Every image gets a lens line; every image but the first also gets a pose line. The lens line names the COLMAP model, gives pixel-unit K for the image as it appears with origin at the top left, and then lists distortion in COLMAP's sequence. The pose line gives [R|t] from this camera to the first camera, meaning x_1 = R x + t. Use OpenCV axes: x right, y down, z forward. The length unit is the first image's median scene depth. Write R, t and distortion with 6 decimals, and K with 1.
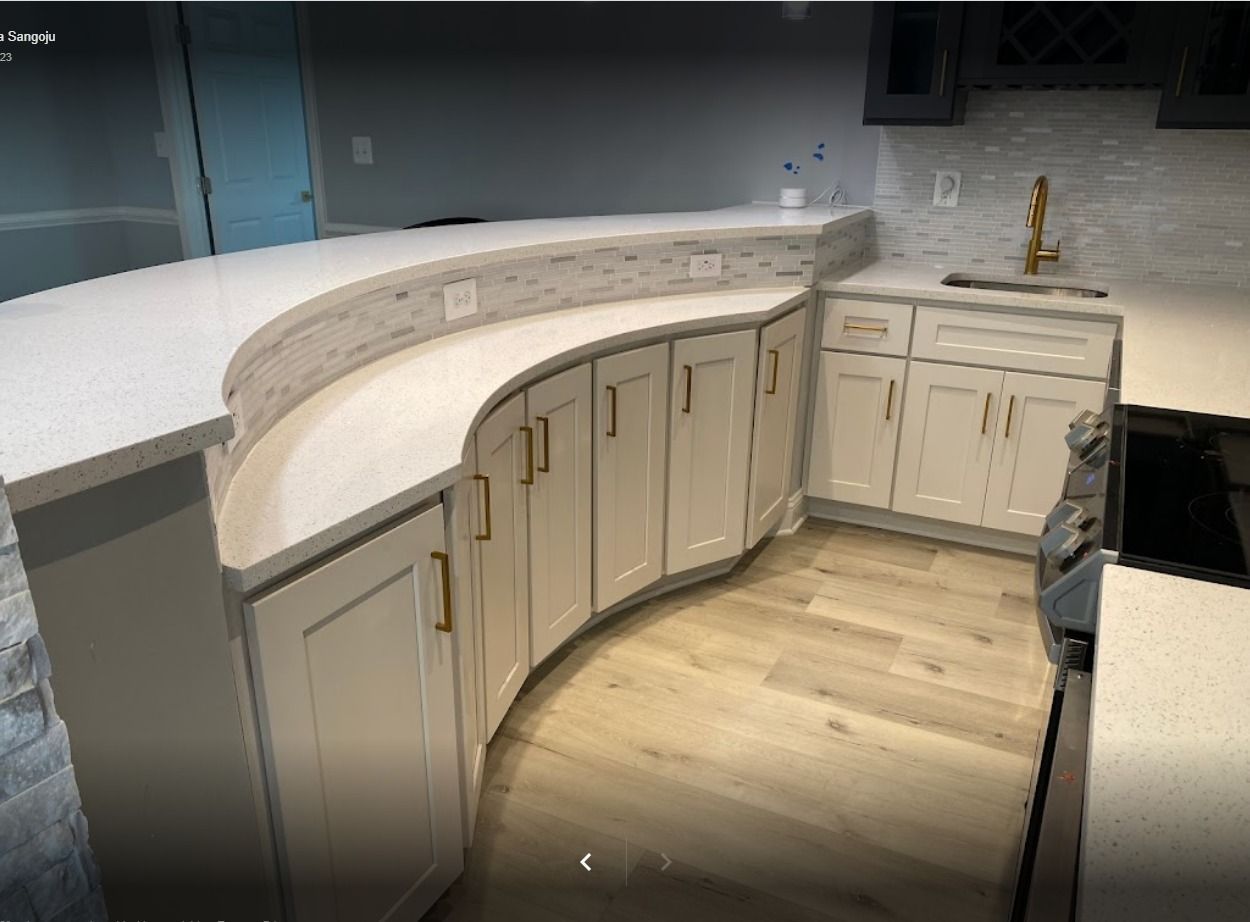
lens RADIAL K [[915.0, 0, 634.8], [0, 915.0, 438.5], [0, 0, 1]] dist [-0.011447, 0.006528]
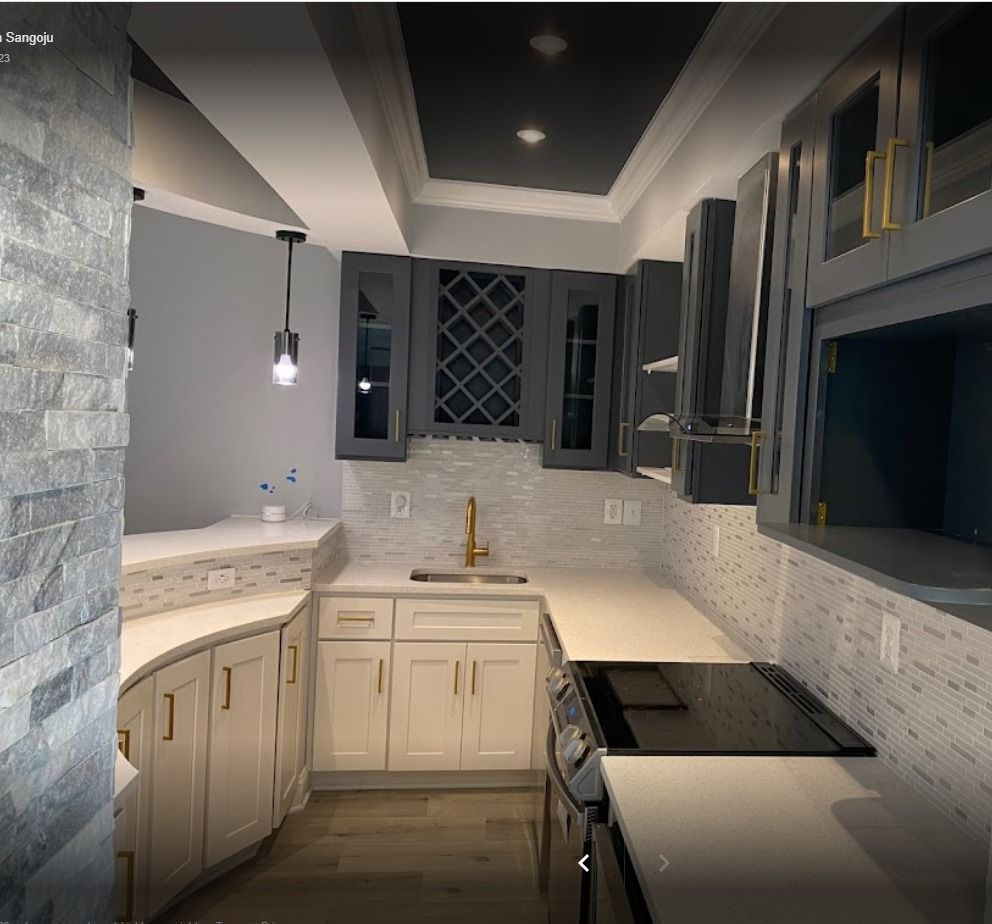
lens RADIAL K [[913.1, 0, 497.9], [0, 913.1, 463.0], [0, 0, 1]] dist [-0.027787, 0.000000]
pose [[0.877597, -0.013383, 0.479212, -0.167375], [0.143164, 0.961313, -0.235333, -0.007126], [-0.457523, 0.275134, 0.845561, -0.184354]]
